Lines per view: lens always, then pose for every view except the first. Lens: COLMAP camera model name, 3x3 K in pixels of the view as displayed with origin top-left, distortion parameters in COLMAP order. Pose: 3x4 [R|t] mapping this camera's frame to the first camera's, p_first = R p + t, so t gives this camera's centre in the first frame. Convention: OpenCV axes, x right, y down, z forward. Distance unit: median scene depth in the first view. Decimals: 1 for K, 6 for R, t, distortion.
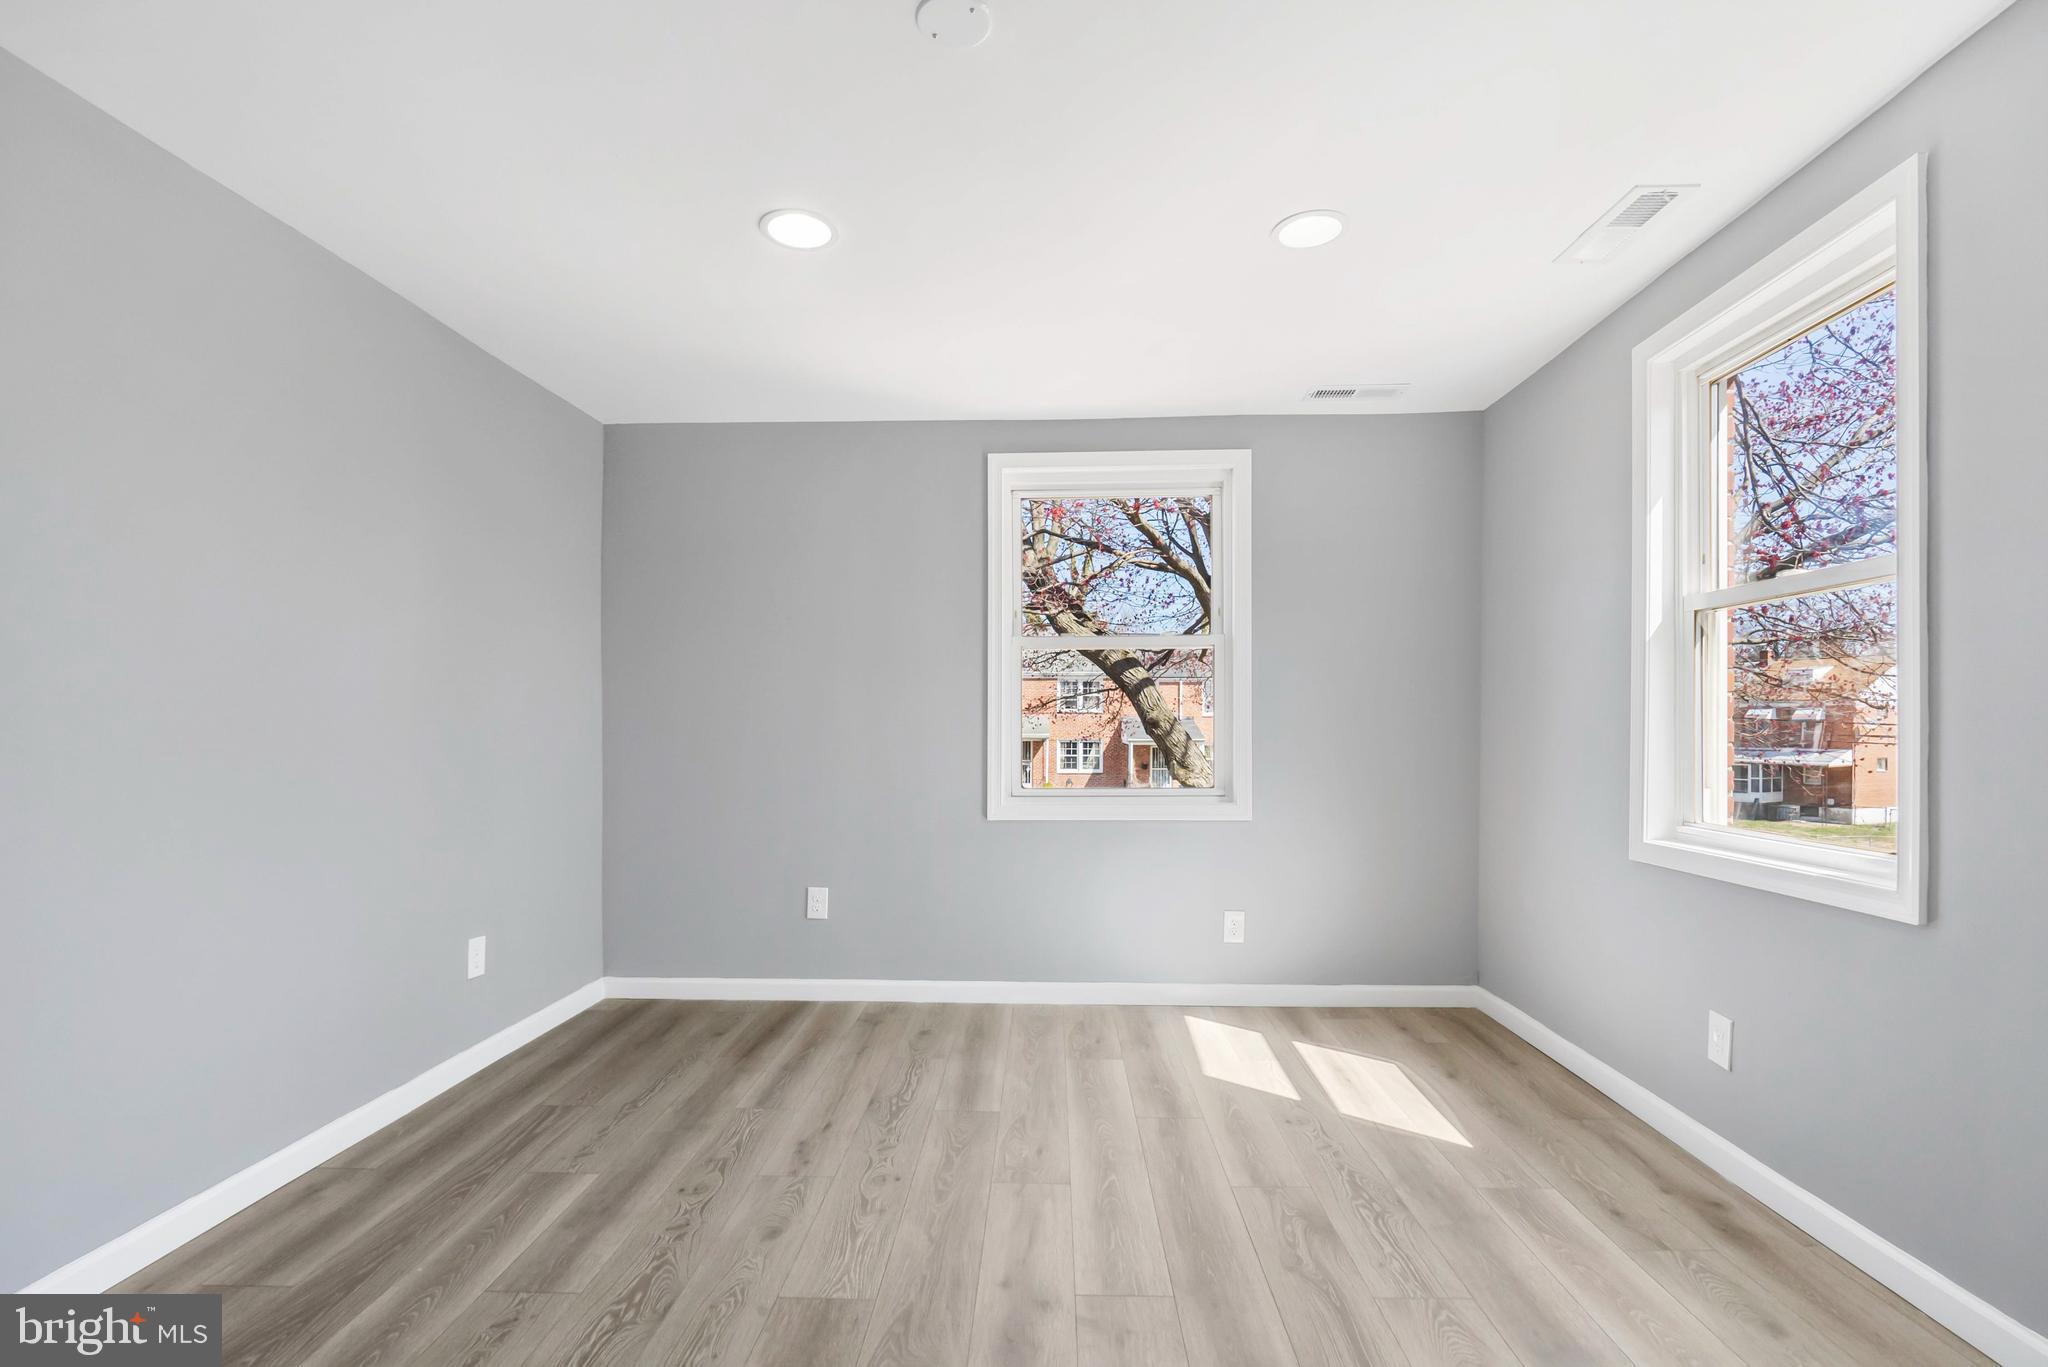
lens RADIAL K [[946.2, 0, 1047.2], [0, 946.2, 733.6], [0, 0, 1]] dist [-0.008688, 0.002729]
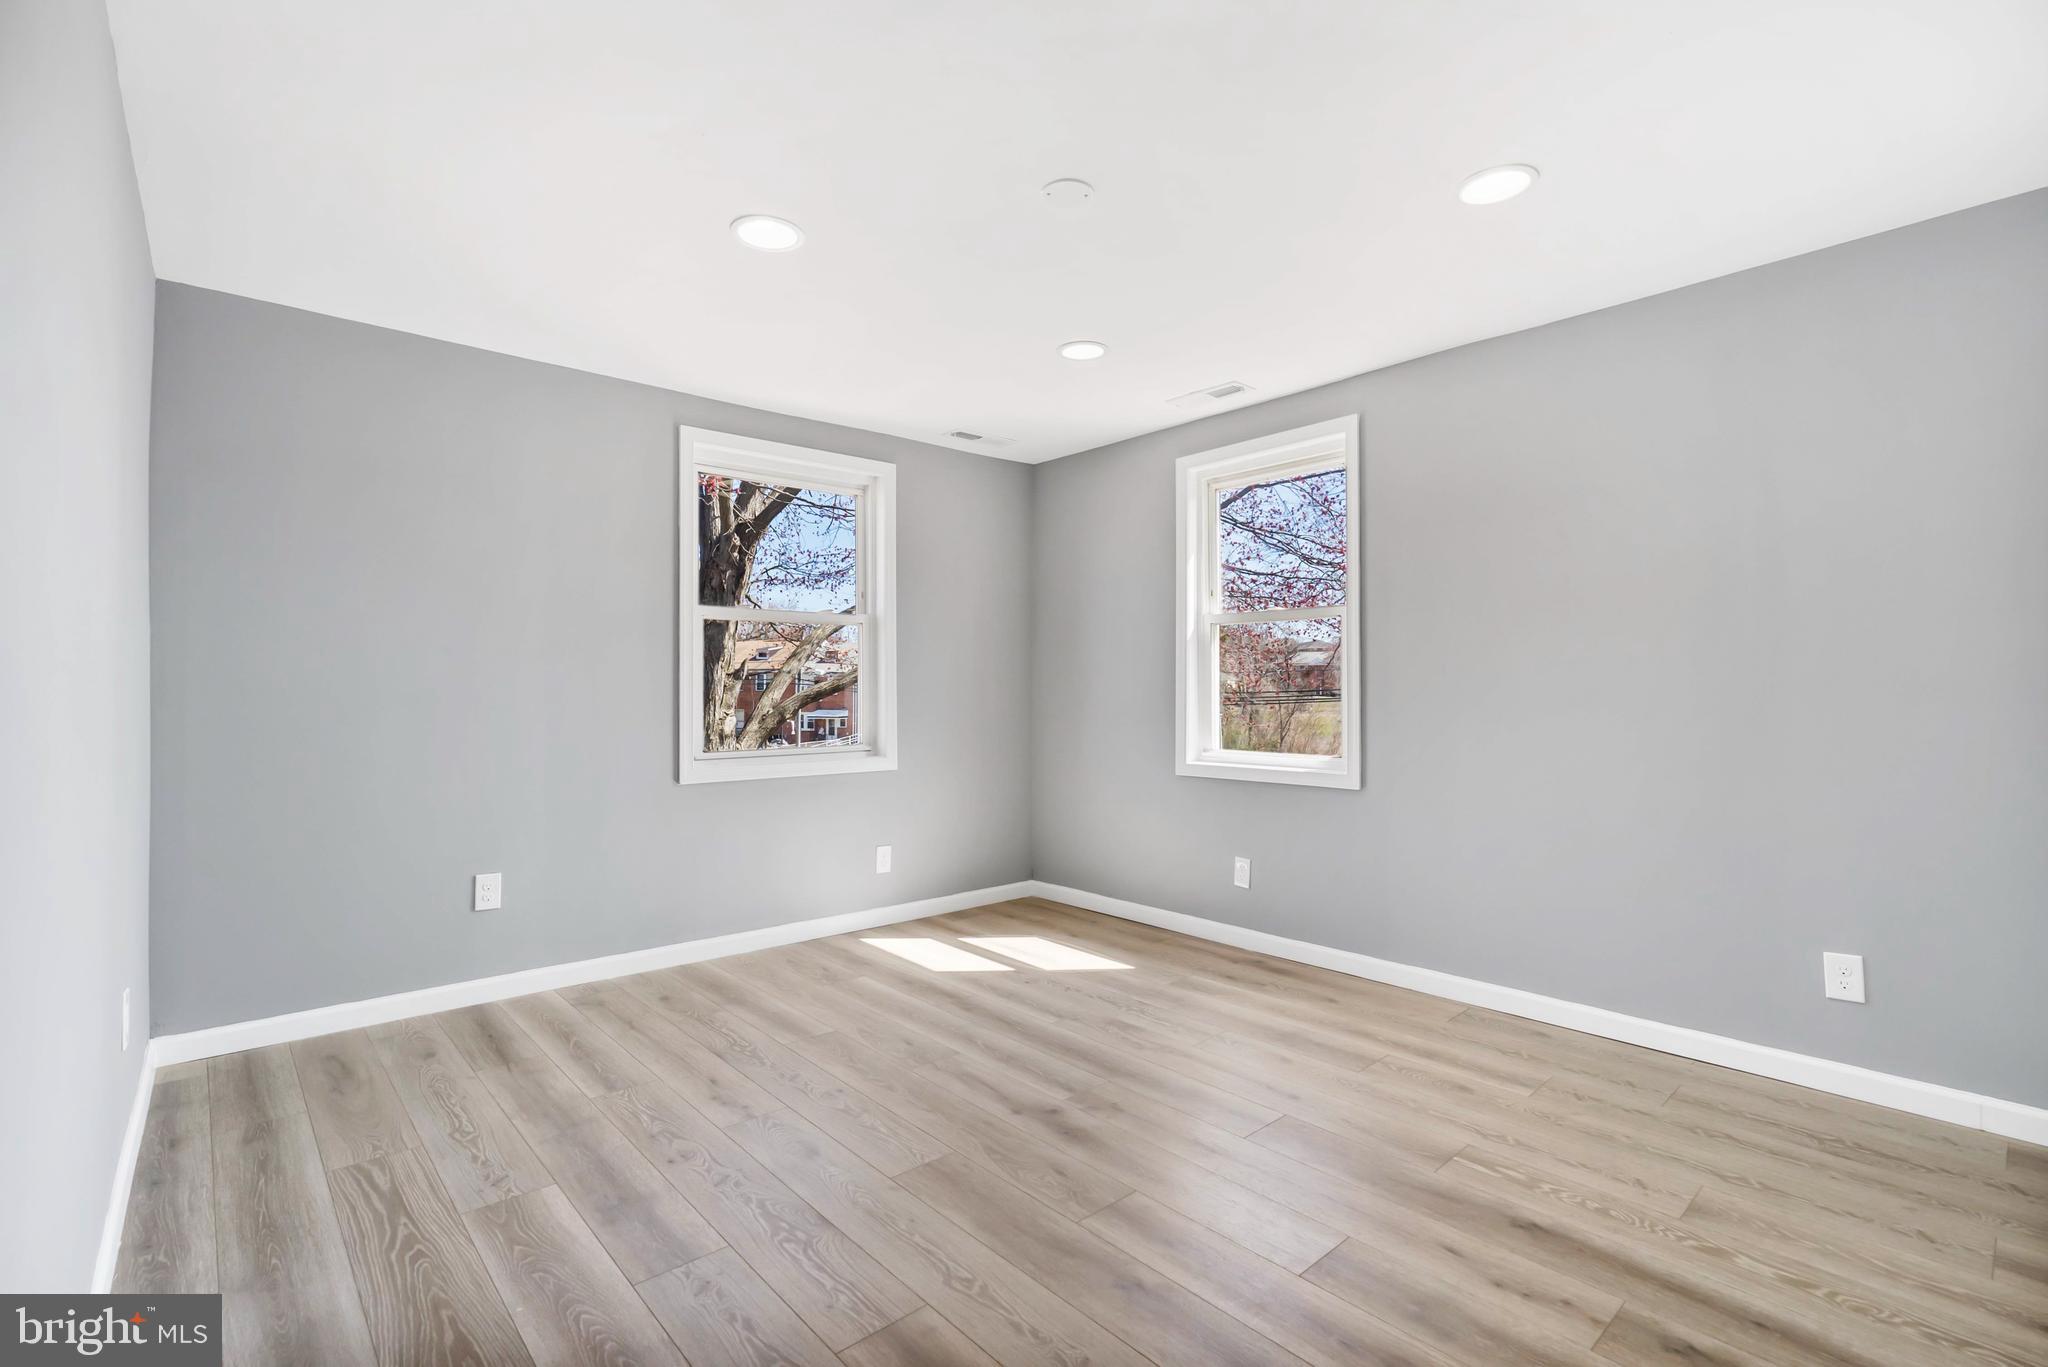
lens RADIAL K [[946.2, 0, 1019.1], [0, 946.2, 688.0], [0, 0, 1]] dist [-0.008688, 0.002729]
pose [[0.719744, 0.001324, 0.694239, -0.636350], [0.005015, 0.999962, -0.007106, -0.004164], [-0.694222, 0.008597, 0.719710, 0.020312]]
